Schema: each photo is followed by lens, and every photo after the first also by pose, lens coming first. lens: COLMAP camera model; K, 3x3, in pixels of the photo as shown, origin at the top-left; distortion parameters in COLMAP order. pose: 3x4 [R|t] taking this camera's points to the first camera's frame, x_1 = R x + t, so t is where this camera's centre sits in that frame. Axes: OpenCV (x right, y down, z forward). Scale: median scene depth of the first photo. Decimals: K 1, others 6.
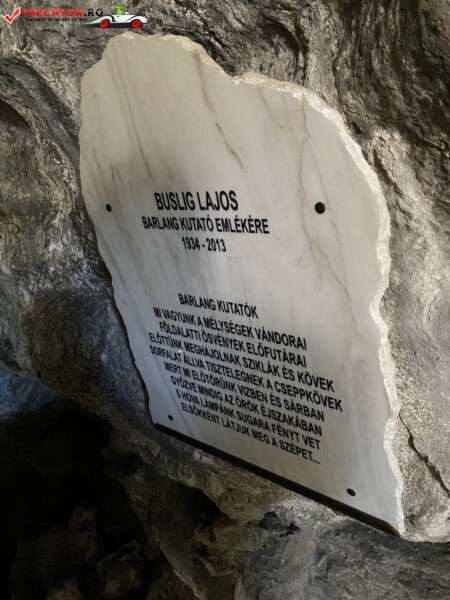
lens RADIAL K [[449.7, 0, 225.0], [0, 449.7, 300.0], [0, 0, 1]] dist [0.031808, -0.015913]
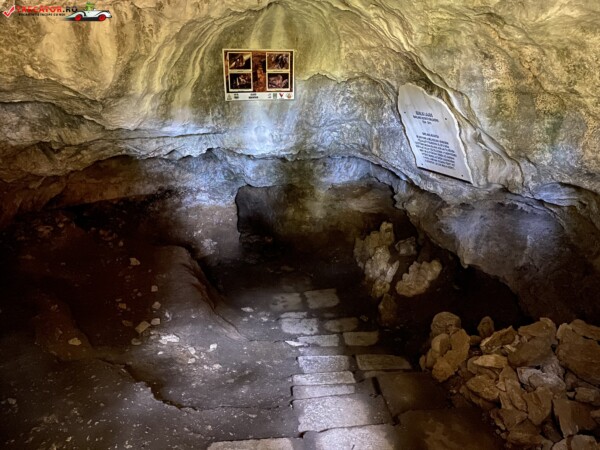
lens RADIAL K [[449.7, 0, 300.0], [0, 449.7, 225.0], [0, 0, 1]] dist [0.031808, -0.015913]
pose [[0.911605, 0.022525, -0.410450, 0.426785], [0.095297, 0.959715, 0.264321, -0.285349], [0.399869, -0.280071, 0.872734, -2.381316]]
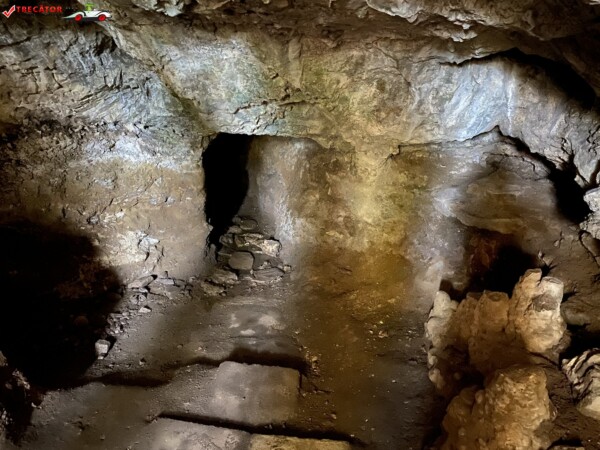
lens RADIAL K [[449.7, 0, 300.0], [0, 449.7, 225.0], [0, 0, 1]] dist [0.031808, -0.015913]
pose [[0.792729, 0.165390, -0.586708, -0.541855], [0.016665, 0.956249, 0.292078, 0.476766], [0.609346, -0.241316, 0.755290, 0.778091]]
